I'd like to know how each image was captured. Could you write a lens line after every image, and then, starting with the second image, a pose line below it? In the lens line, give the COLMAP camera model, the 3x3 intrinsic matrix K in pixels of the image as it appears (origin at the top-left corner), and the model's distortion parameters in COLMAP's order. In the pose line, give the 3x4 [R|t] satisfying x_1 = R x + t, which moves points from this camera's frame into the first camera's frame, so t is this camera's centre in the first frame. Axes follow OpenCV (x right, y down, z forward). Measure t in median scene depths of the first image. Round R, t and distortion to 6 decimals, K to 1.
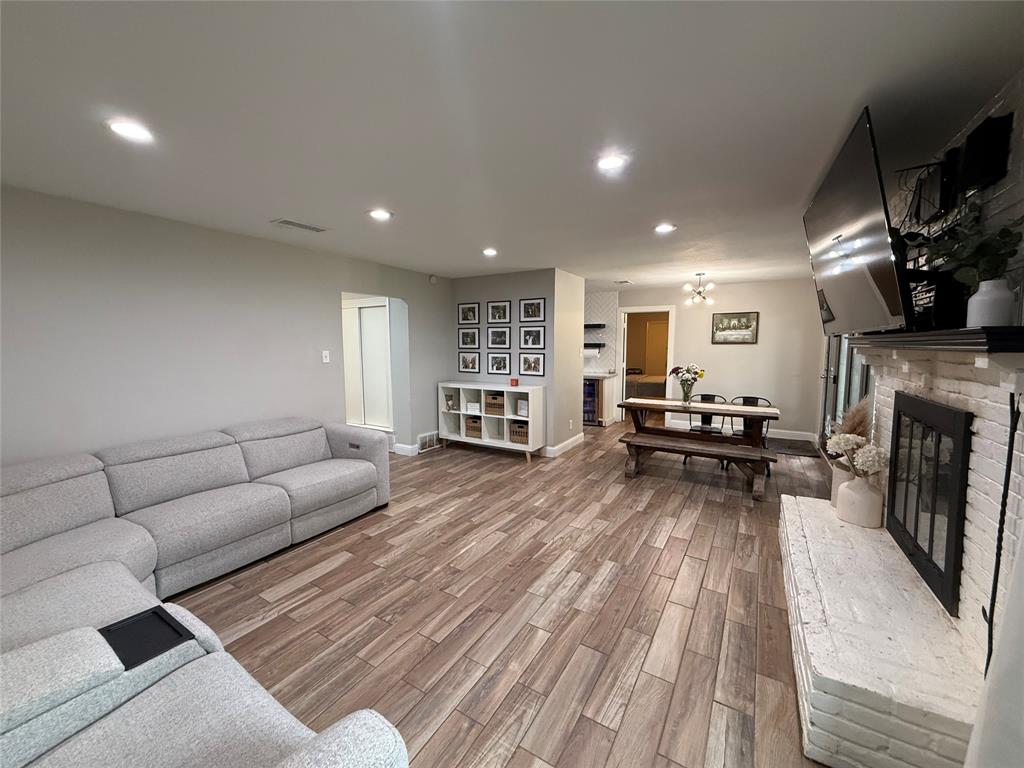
lens RADIAL K [[407.4, 0, 507.5], [0, 407.4, 383.6], [0, 0, 1]] dist [-0.001615, 0.000251]
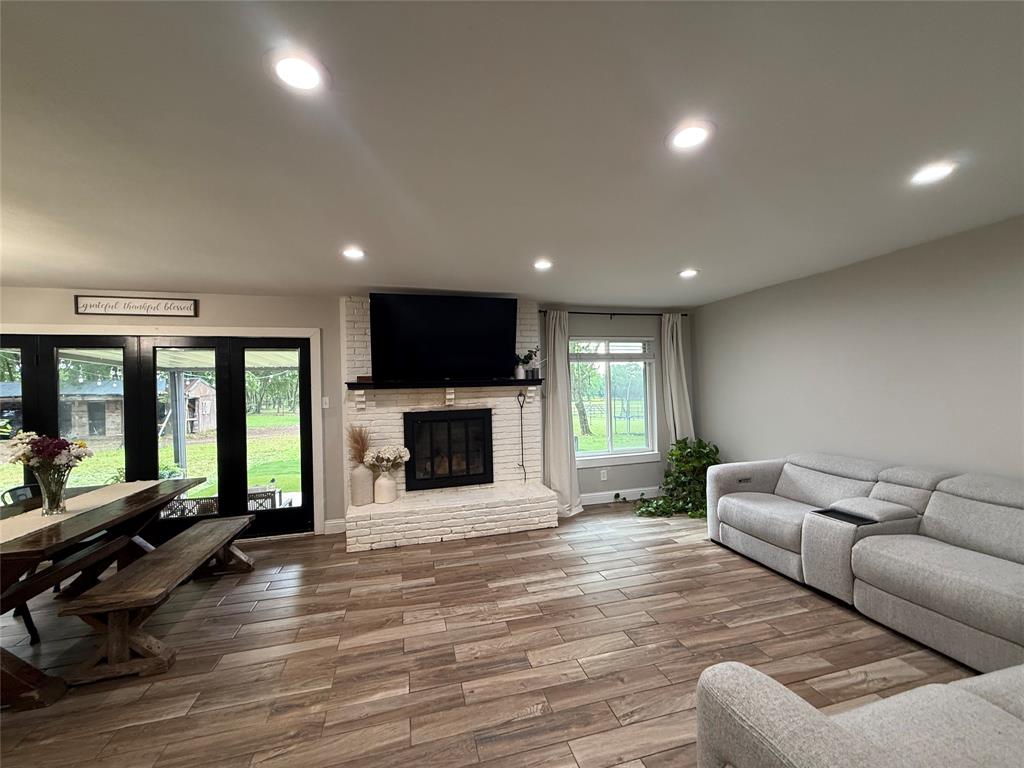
lens RADIAL K [[407.4, 0, 504.9], [0, 407.4, 385.4], [0, 0, 1]] dist [-0.001615, 0.000251]
pose [[-0.721652, 0.028280, 0.691678, -0.418584], [0.094202, 0.993883, 0.057648, -0.112524], [-0.685816, 0.106759, -0.719902, 1.336453]]
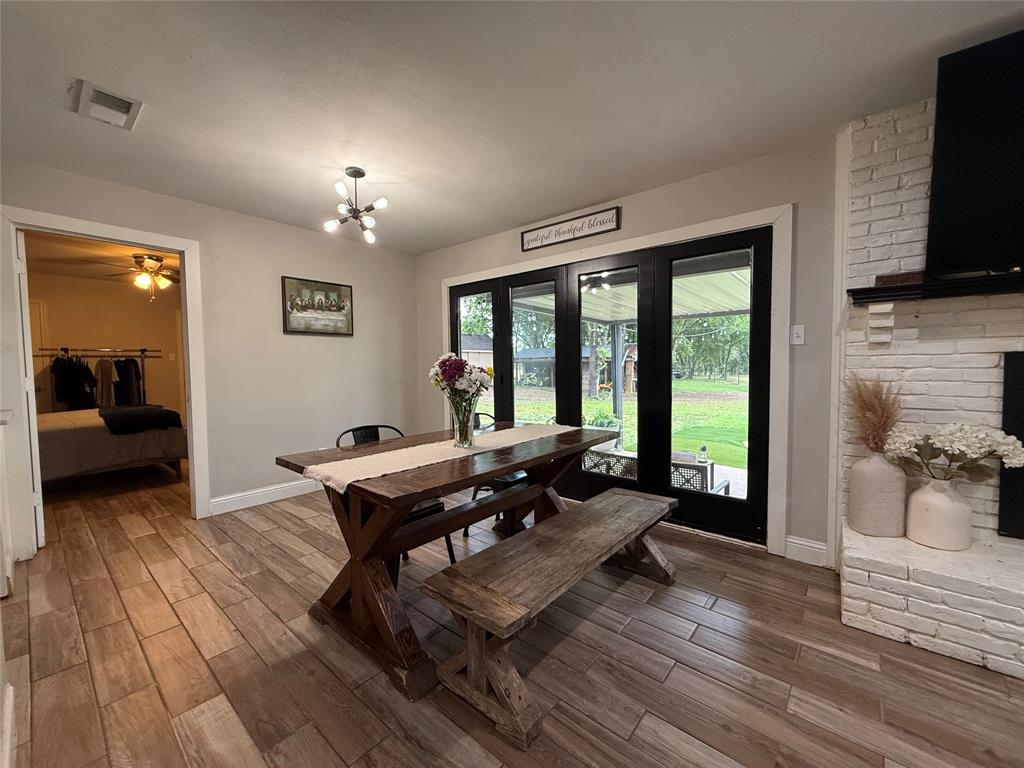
lens RADIAL K [[407.4, 0, 513.1], [0, 407.4, 383.6], [0, 0, 1]] dist [-0.001615, 0.000251]
pose [[0.150196, -0.042124, 0.987758, 0.038137], [0.103320, 0.994290, 0.026692, -0.029496], [-0.983243, 0.098046, 0.153691, 1.215173]]
